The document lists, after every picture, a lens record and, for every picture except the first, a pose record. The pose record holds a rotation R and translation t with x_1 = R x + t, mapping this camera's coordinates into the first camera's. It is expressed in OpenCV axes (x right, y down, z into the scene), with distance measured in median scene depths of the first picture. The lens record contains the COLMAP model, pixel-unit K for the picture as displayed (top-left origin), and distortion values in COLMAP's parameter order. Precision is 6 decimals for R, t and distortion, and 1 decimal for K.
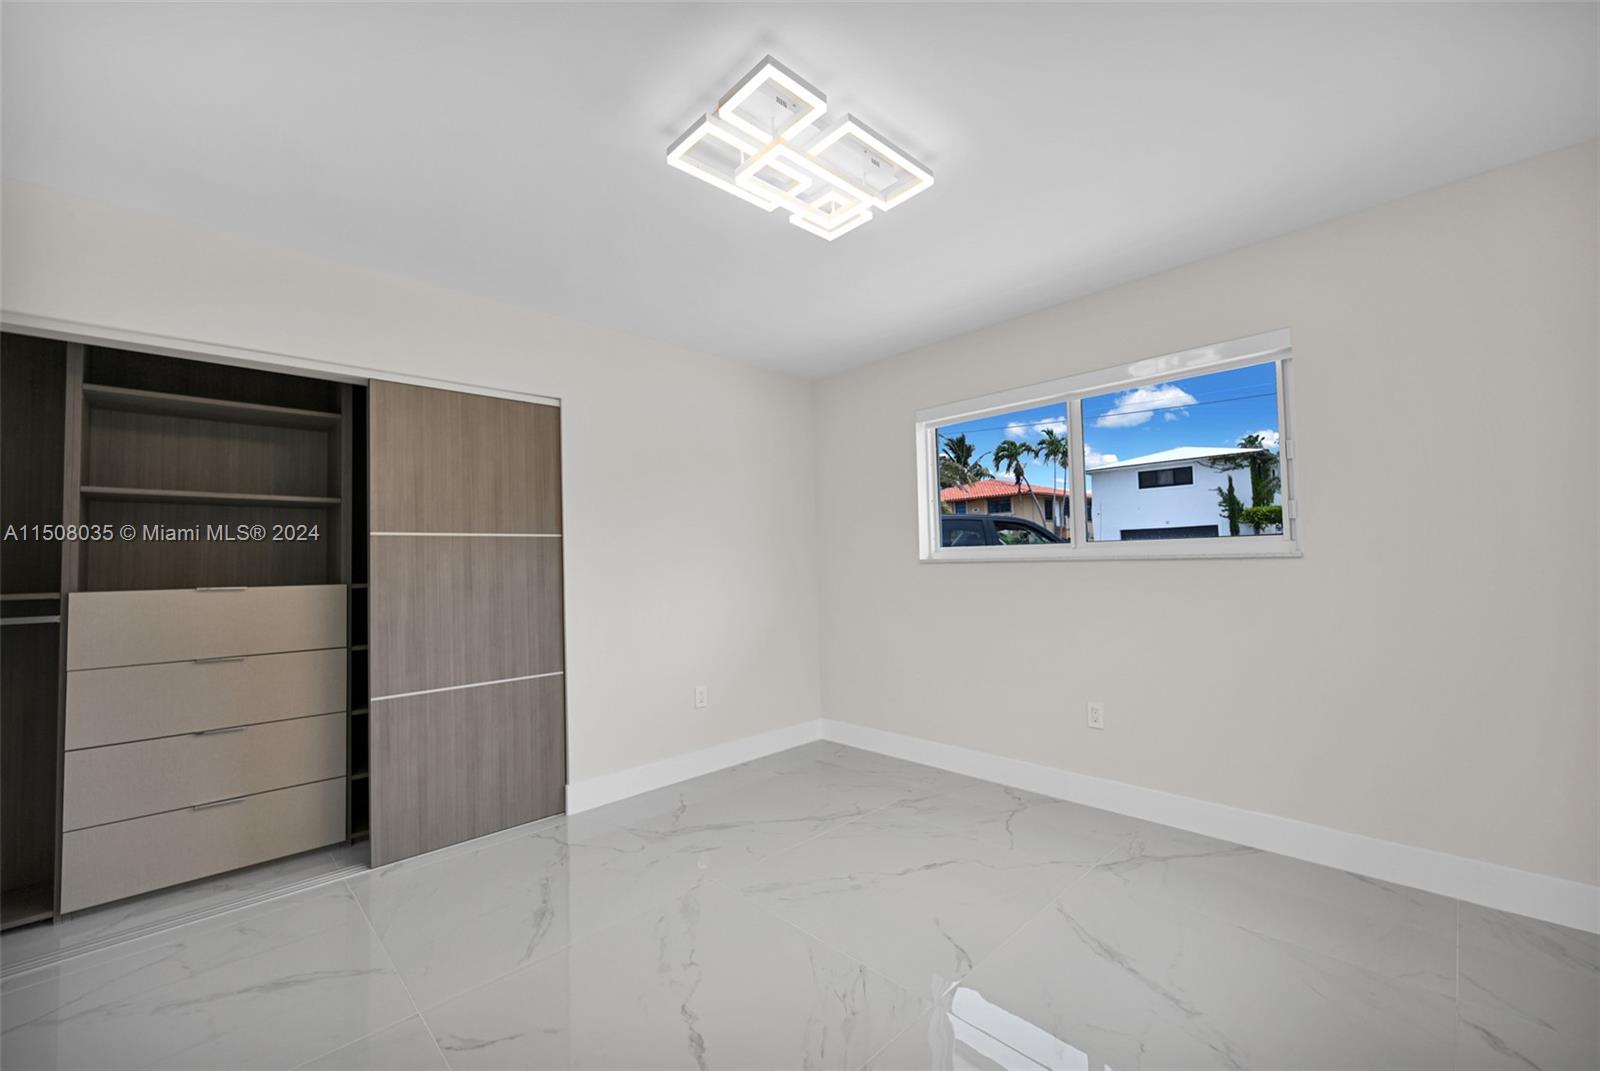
lens RADIAL K [[639.2, 0, 800.0], [0, 639.2, 535.5], [0, 0, 1]] dist [-0.000232, 0.000010]
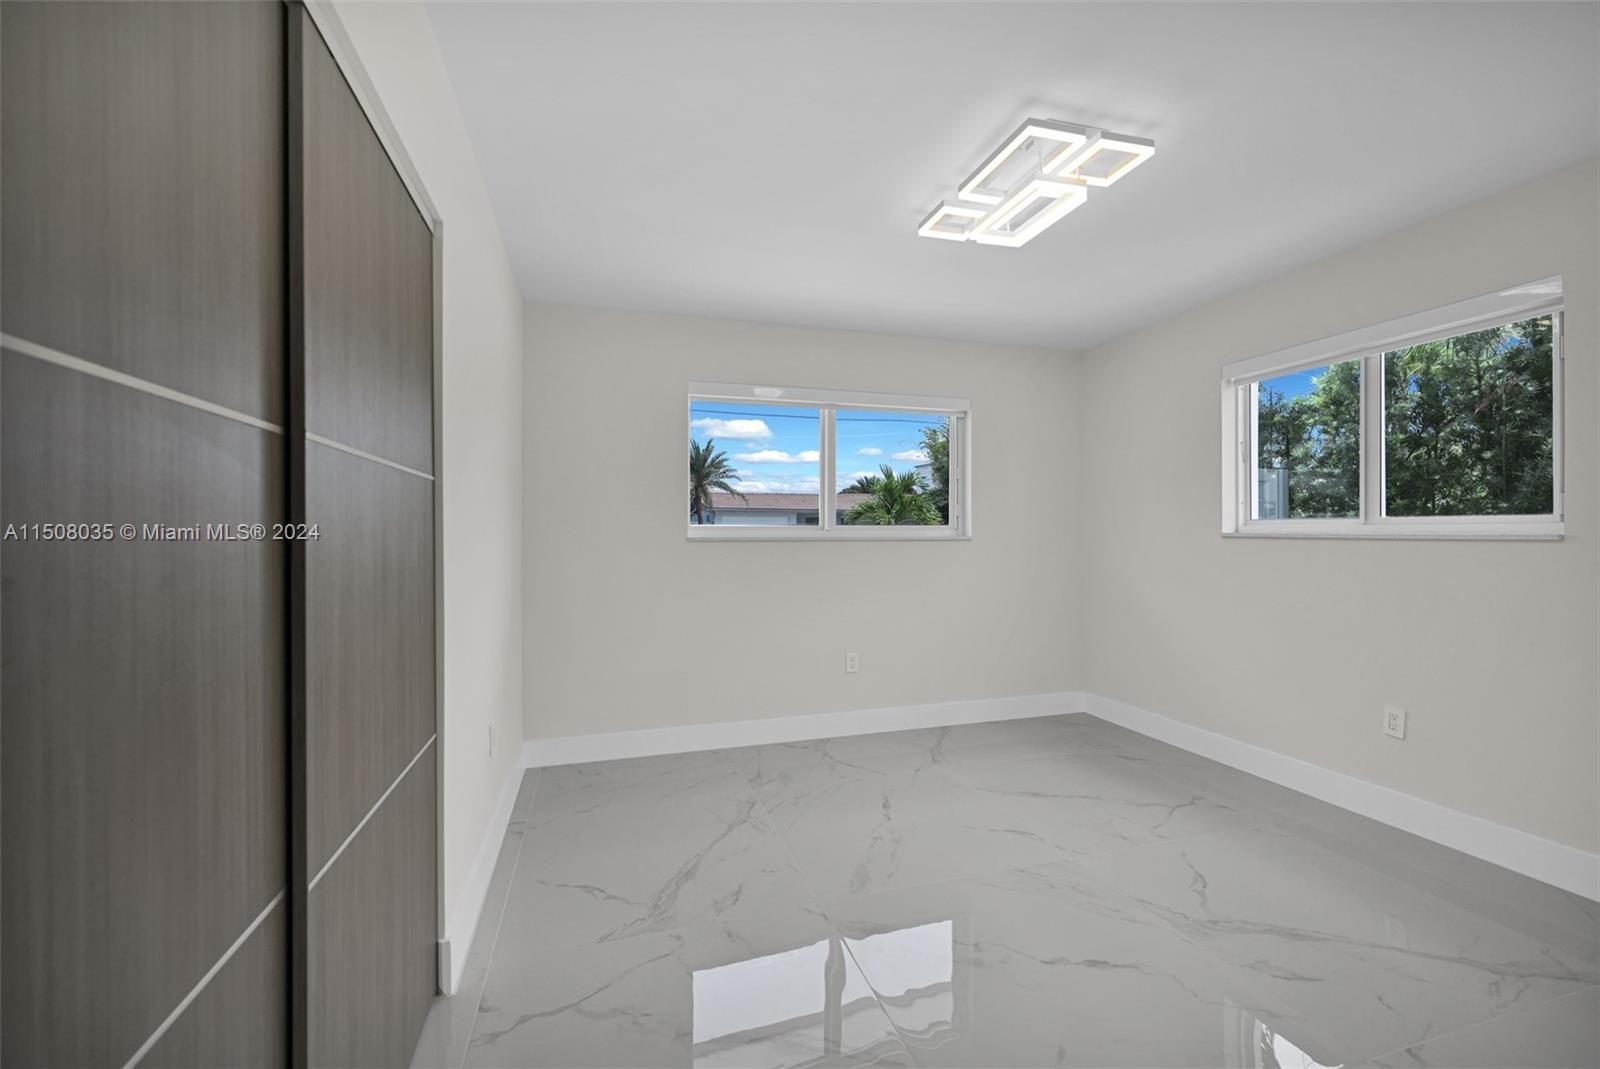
lens RADIAL K [[669.6, 0, 804.2], [0, 669.6, 537.3], [0, 0, 1]] dist [0.000021, 0.000005]
pose [[0.447612, 0.019049, 0.894025, -0.793220], [-0.044390, 0.999014, 0.000939, 0.039803], [-0.893126, -0.040106, 0.448016, 0.524892]]
